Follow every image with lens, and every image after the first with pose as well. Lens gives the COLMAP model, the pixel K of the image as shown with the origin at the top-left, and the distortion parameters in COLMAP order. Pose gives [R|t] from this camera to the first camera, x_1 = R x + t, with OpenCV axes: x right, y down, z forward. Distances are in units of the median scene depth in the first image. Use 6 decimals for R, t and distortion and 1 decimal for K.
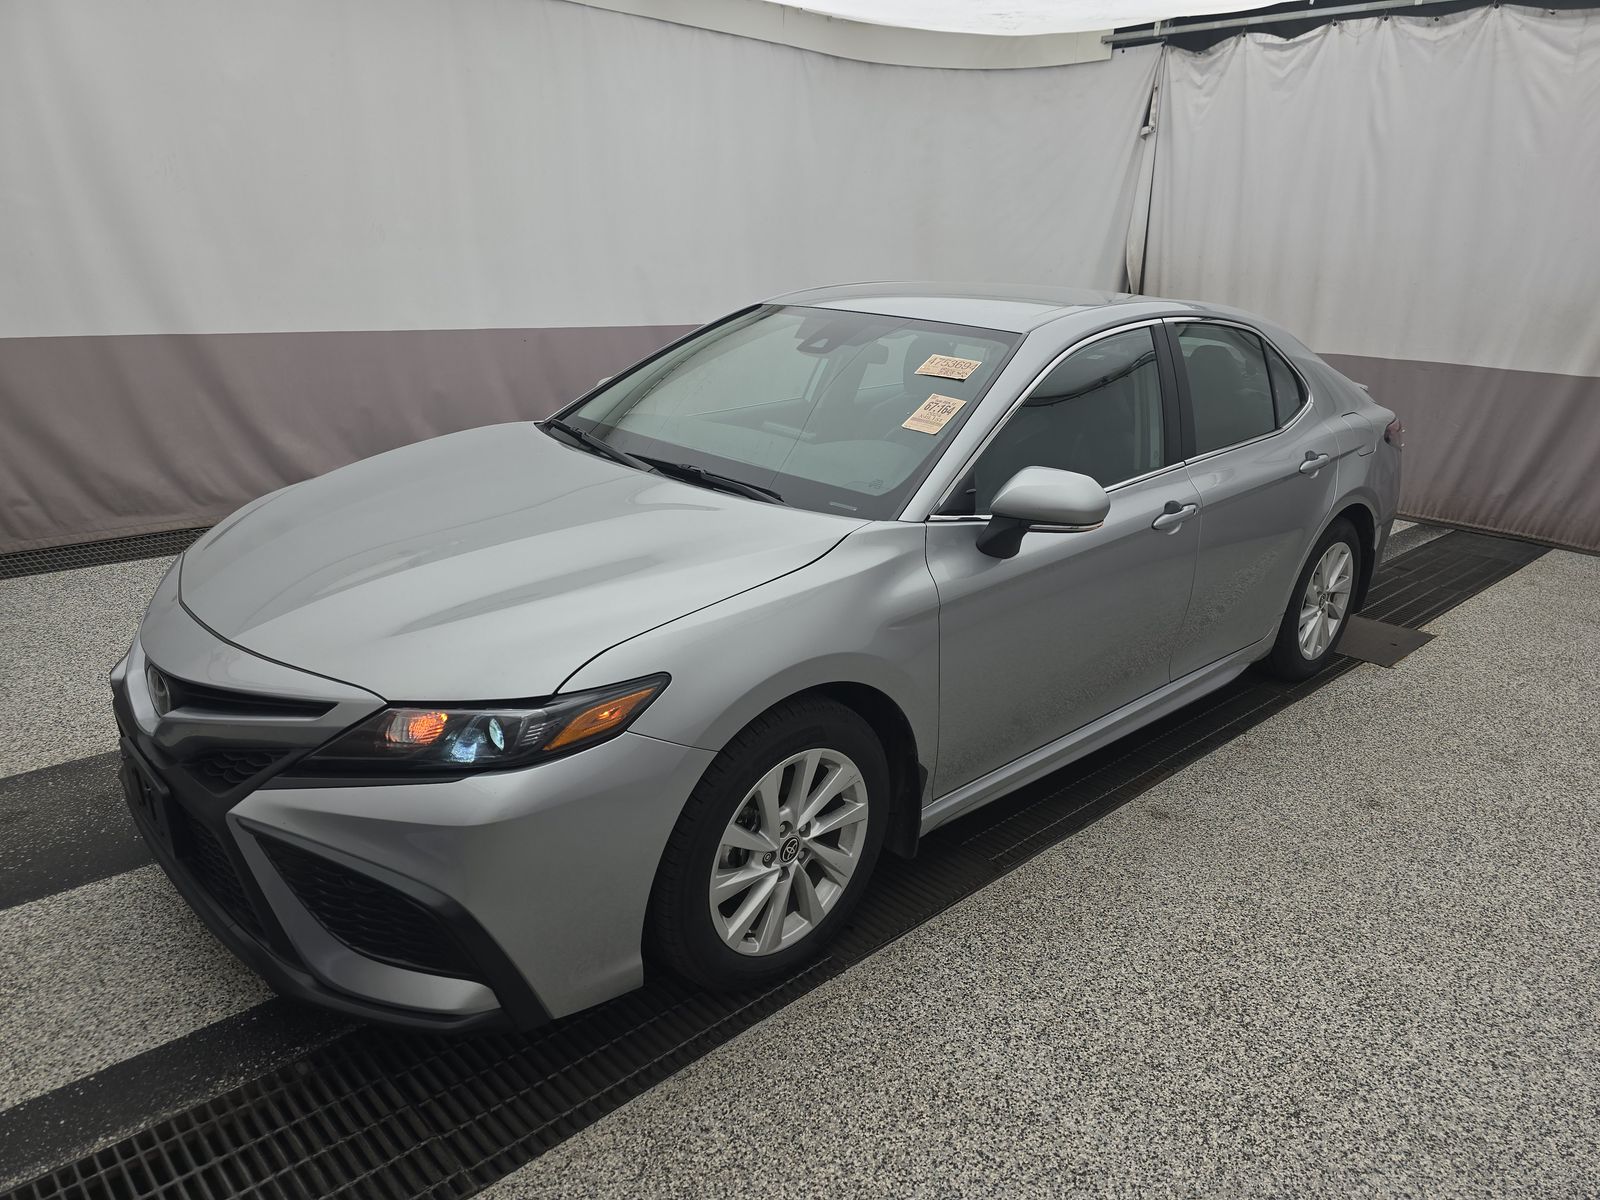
lens RADIAL K [[1063.7, 0, 800.0], [0, 1063.7, 600.0], [0, 0, 1]] dist [0.033257, -0.020629]
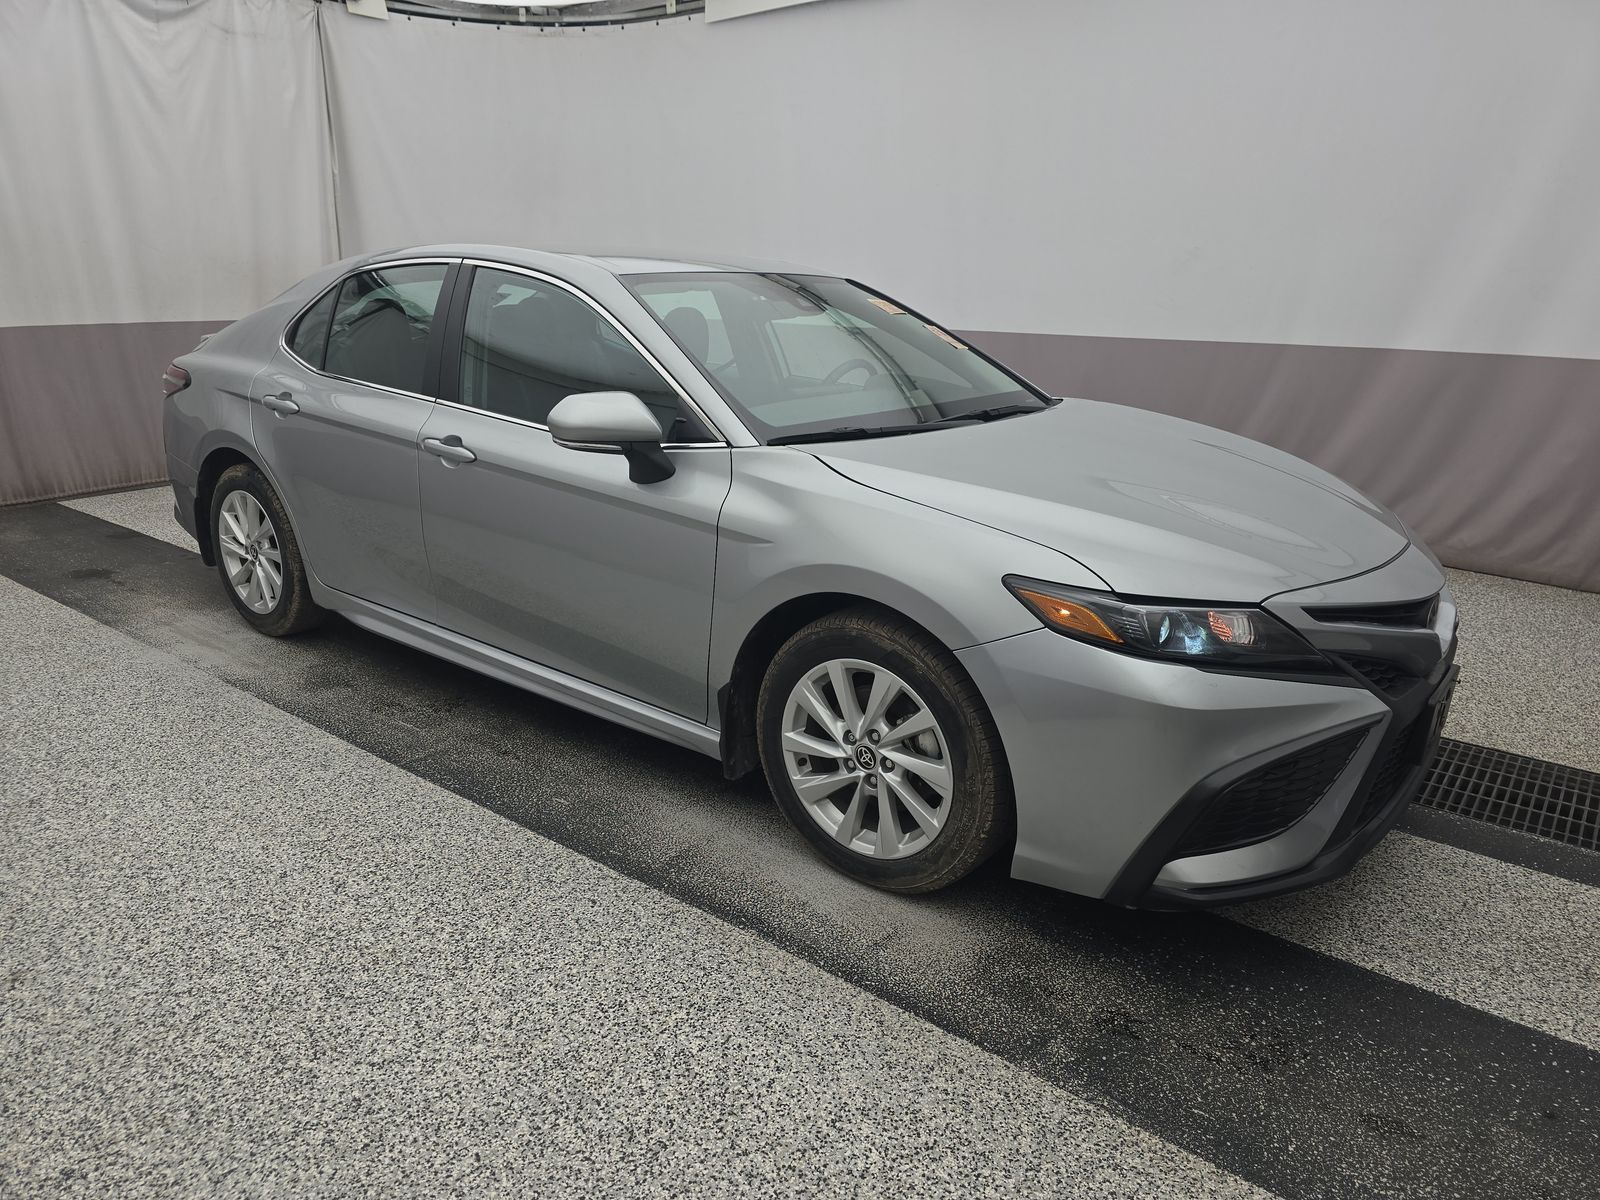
lens RADIAL K [[1063.7, 0, 800.0], [0, 1063.7, 600.0], [0, 0, 1]] dist [0.033257, -0.020629]
pose [[-0.127710, -0.330935, 0.934972, -1.388284], [0.288584, 0.889505, 0.354260, -0.467922], [-0.948899, 0.315060, -0.018097, 1.466733]]
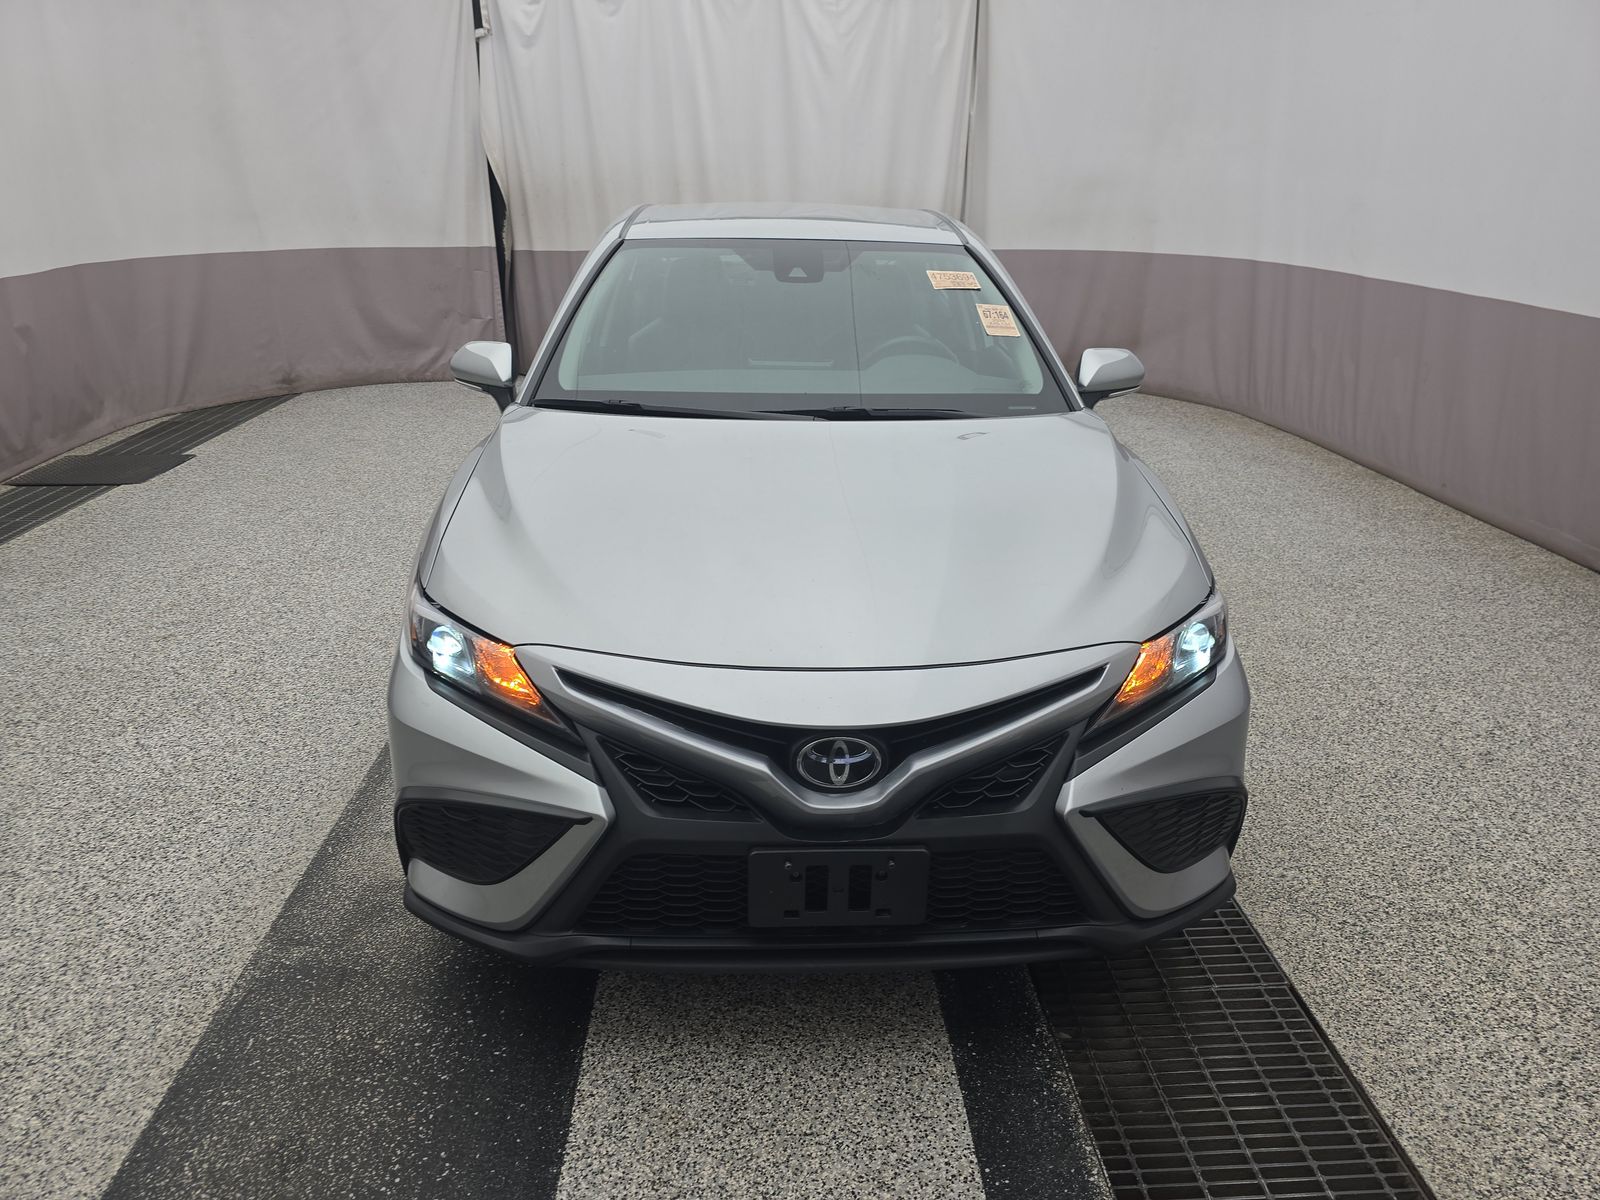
lens RADIAL K [[1063.7, 0, 800.0], [0, 1063.7, 600.0], [0, 0, 1]] dist [0.033257, -0.020629]
pose [[0.659216, -0.312482, 0.683951, -1.021050], [0.252580, 0.948736, 0.190010, -0.179519], [-0.708264, 0.047495, 0.704348, 0.383423]]
